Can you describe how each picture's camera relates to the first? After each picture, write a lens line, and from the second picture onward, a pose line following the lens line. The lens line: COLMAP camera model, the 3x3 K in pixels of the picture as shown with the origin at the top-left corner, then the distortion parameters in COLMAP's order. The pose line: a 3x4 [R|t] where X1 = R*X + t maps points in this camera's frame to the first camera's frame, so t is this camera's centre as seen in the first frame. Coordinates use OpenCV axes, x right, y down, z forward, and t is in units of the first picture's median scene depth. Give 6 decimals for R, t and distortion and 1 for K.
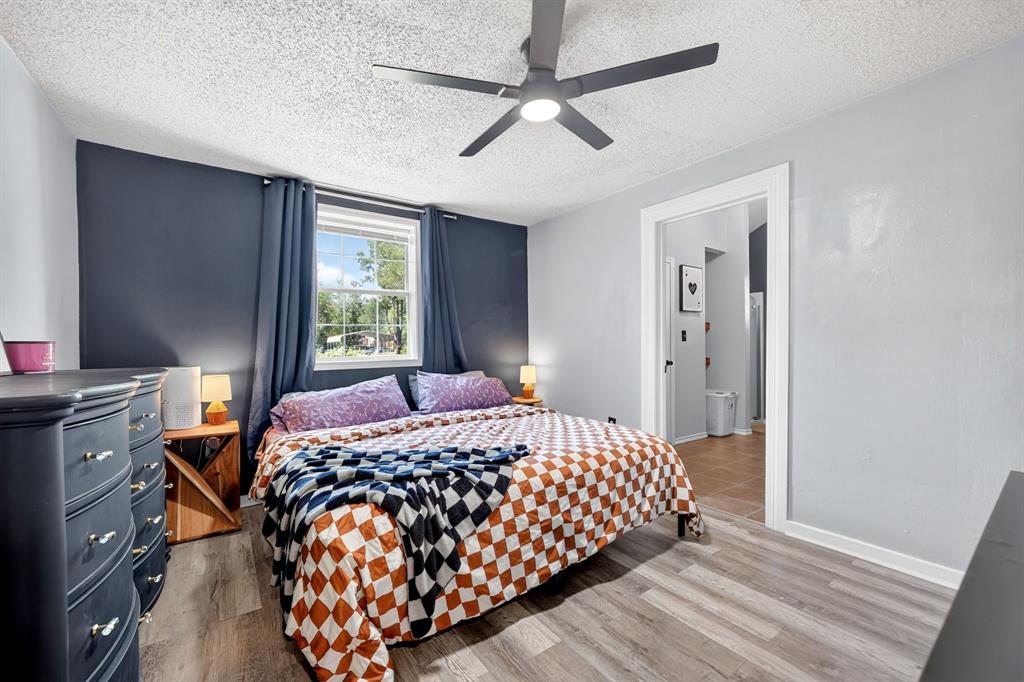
lens RADIAL K [[404.5, 0, 510.9], [0, 404.5, 347.7], [0, 0, 1]] dist [-0.001305, 0.000301]
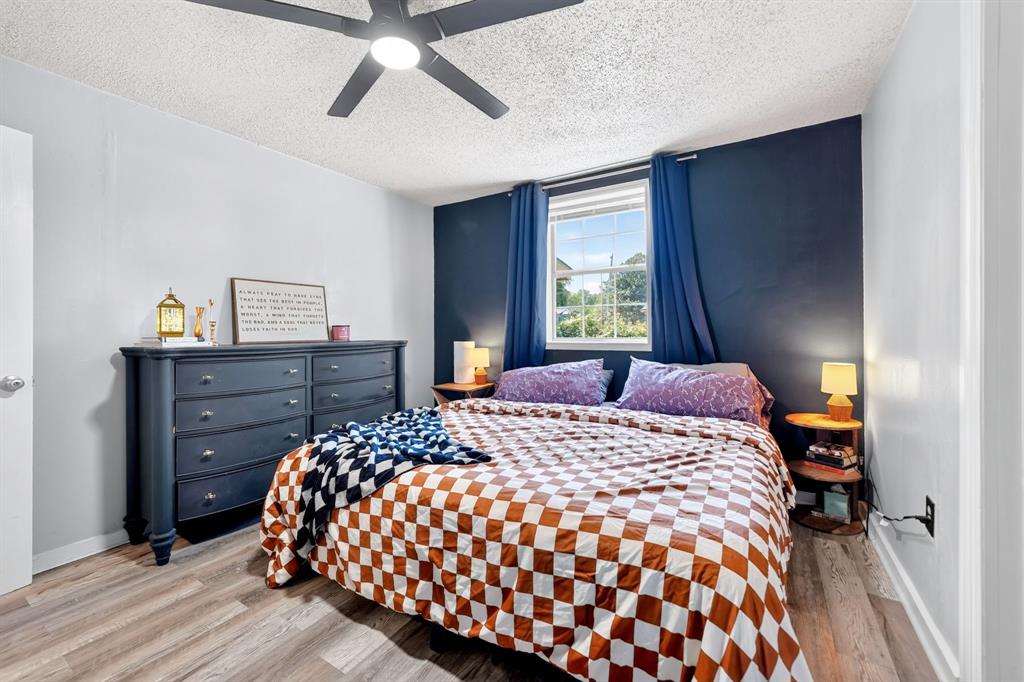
lens RADIAL K [[404.5, 0, 511.5], [0, 404.5, 331.7], [0, 0, 1]] dist [-0.001305, 0.000301]
pose [[0.403587, 0.012513, -0.914856, 0.801994], [-0.002581, 0.999918, 0.012538, -0.010427], [0.914938, -0.002698, 0.403586, 0.751392]]
